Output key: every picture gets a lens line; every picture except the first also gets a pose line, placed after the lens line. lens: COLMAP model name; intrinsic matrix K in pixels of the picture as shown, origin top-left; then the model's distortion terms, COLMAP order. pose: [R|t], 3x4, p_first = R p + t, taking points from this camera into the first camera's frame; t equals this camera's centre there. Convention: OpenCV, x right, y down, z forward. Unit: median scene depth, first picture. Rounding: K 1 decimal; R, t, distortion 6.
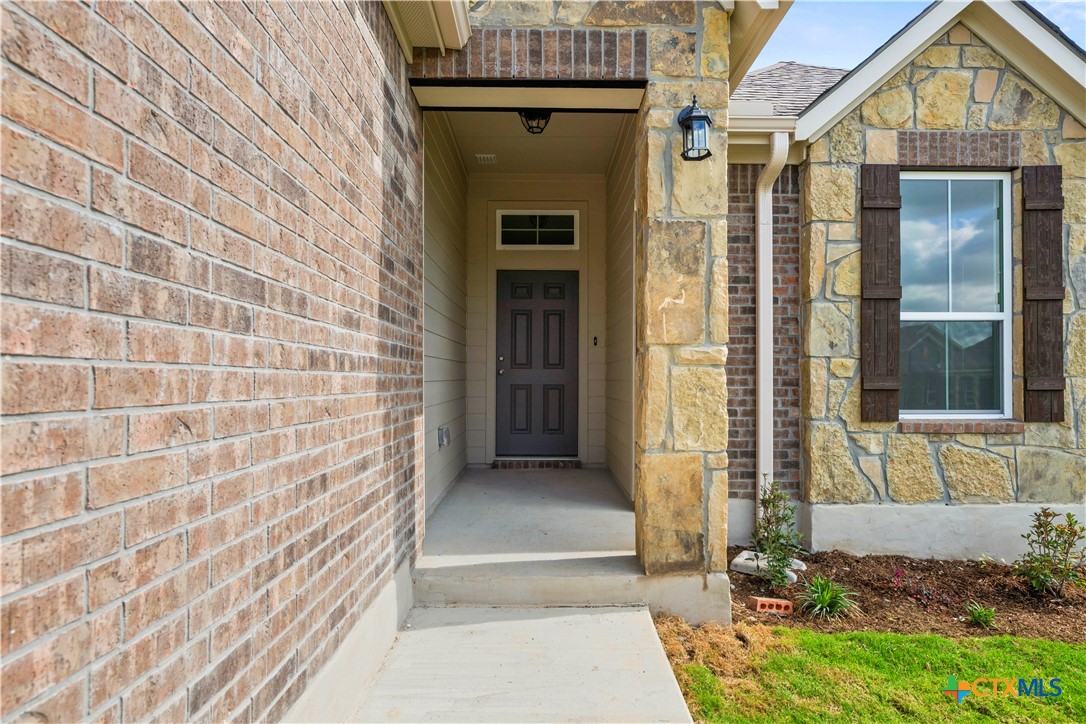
lens RADIAL K [[600.9, 0, 537.2], [0, 600.9, 378.4], [0, 0, 1]] dist [-0.000863, 0.001844]
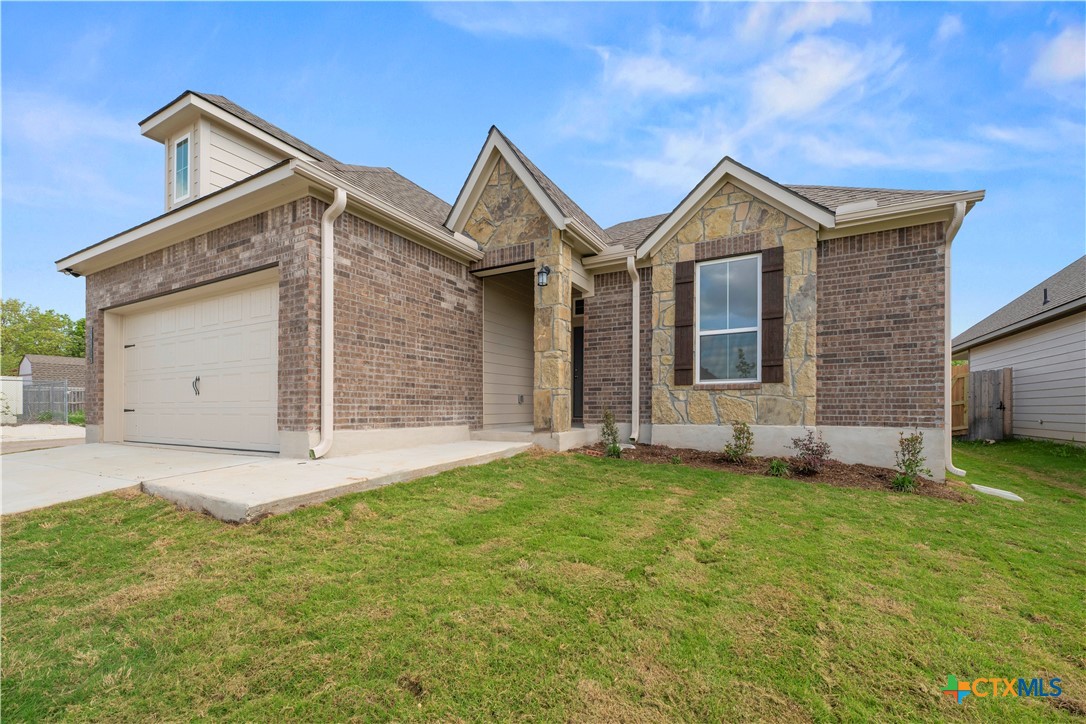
lens RADIAL K [[430.5, 0, 533.6], [0, 430.5, 409.3], [0, 0, 1]] dist [0.000093, 0.000037]
pose [[0.867671, -0.000497, -0.497139, 0.861931], [0.002601, 0.999990, 0.003540, 0.150577], [0.497132, -0.004364, 0.867664, -0.559704]]
